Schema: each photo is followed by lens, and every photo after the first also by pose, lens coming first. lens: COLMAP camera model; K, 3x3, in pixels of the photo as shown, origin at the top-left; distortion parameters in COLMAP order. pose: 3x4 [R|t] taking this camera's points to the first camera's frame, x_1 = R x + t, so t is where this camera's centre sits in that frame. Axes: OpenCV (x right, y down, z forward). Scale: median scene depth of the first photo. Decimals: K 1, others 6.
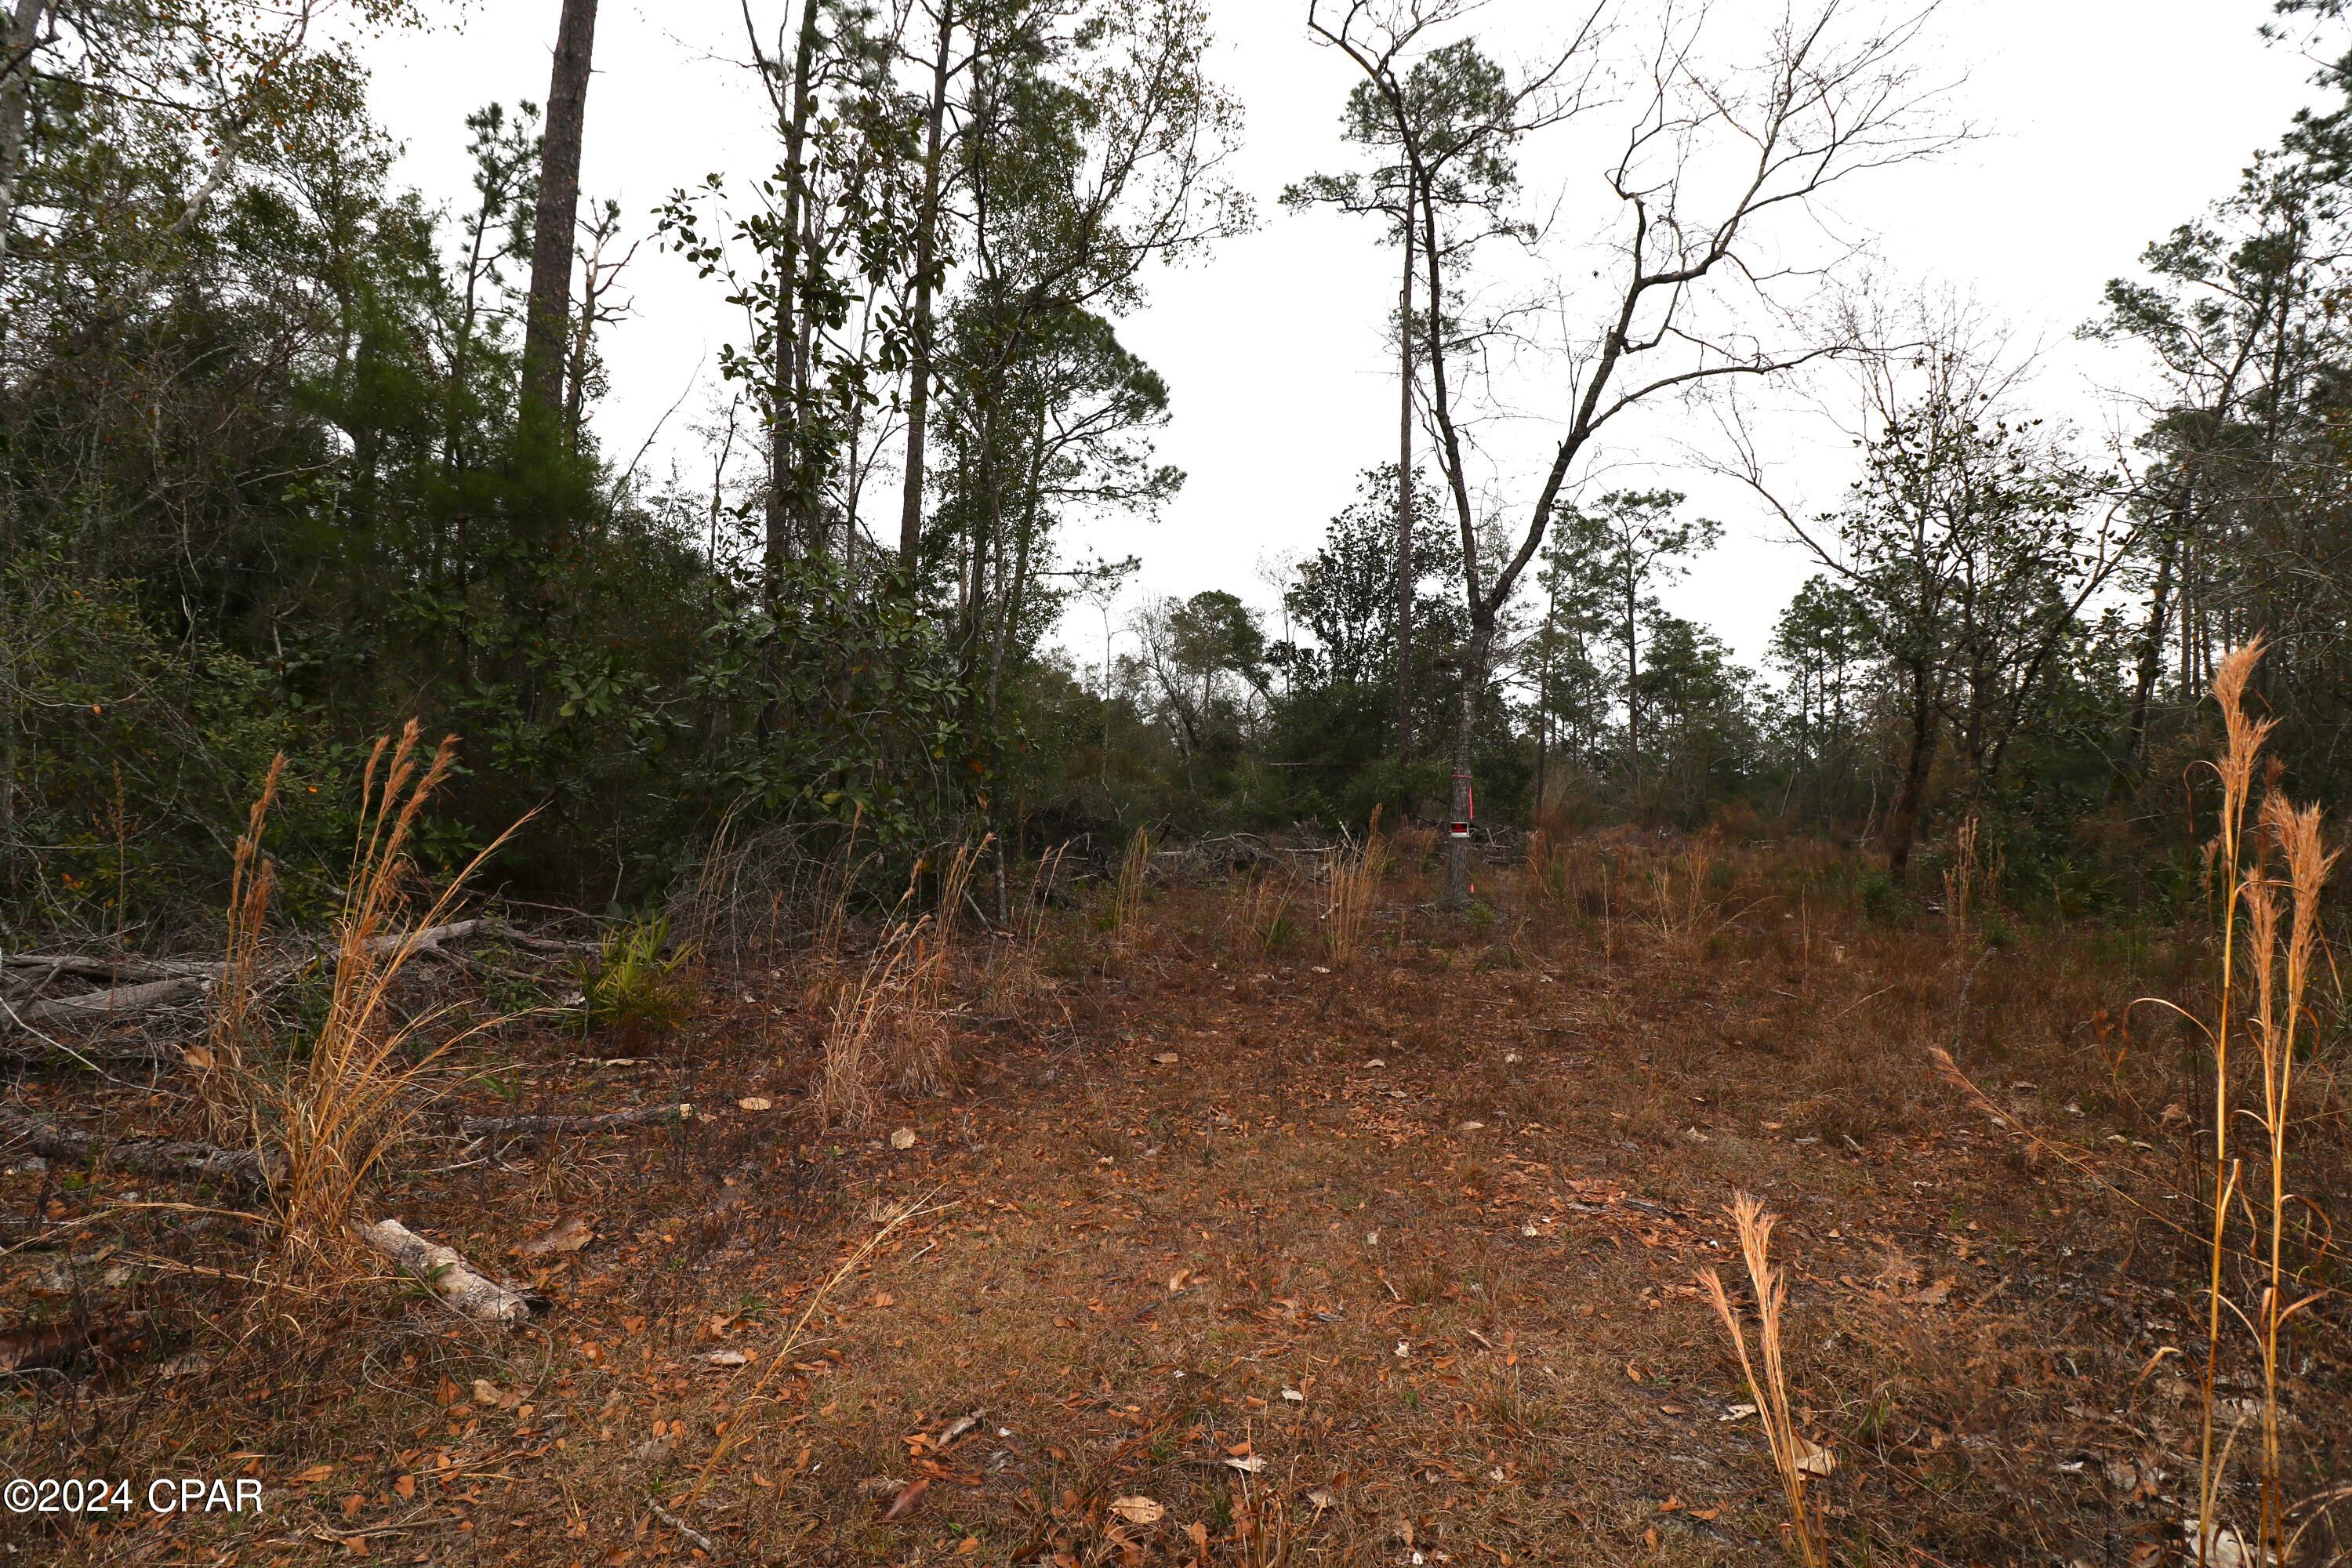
lens RADIAL K [[1105.0, 0, 1157.7], [0, 1105.0, 790.5], [0, 0, 1]] dist [-0.000554, -0.012514]
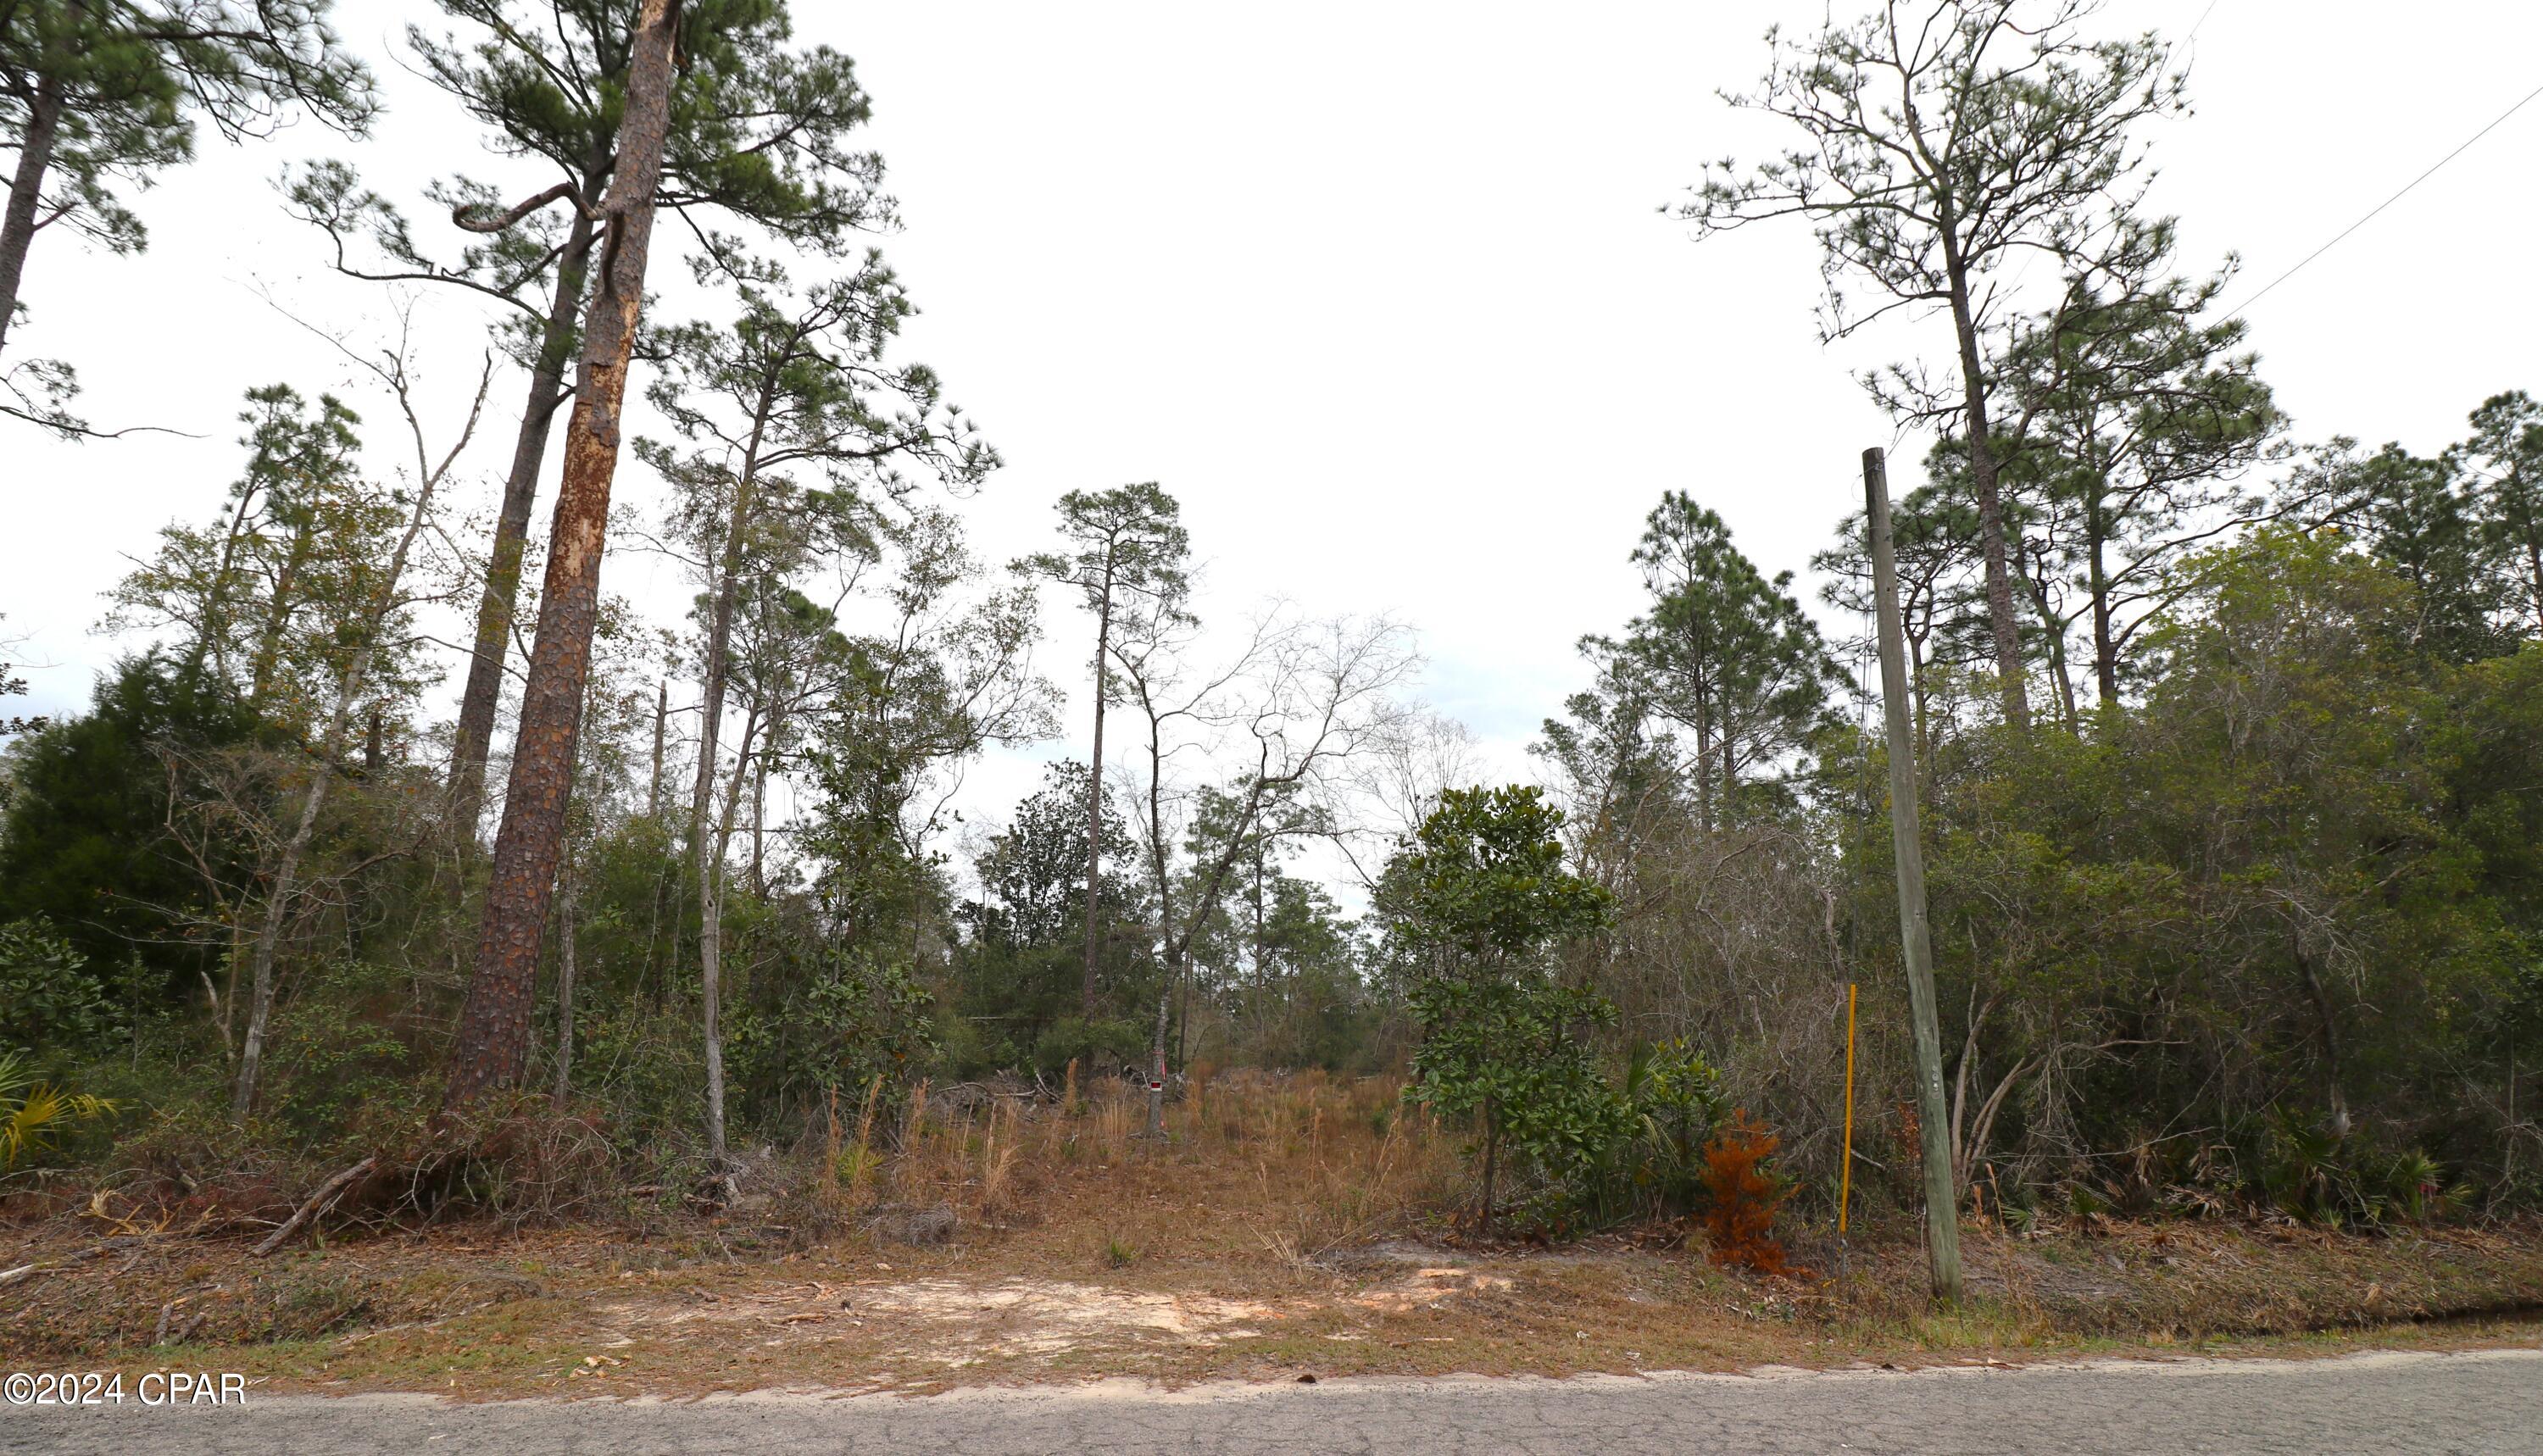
lens RADIAL K [[1204.0, 0, 1271.8], [0, 1204.0, 852.6], [0, 0, 1]] dist [-0.014467, -0.000138]
pose [[0.914327, 0.069159, 0.399028, -0.107604], [-0.014686, 0.990325, -0.137990, -0.022746], [-0.404711, 0.120308, 0.906496, -0.254906]]
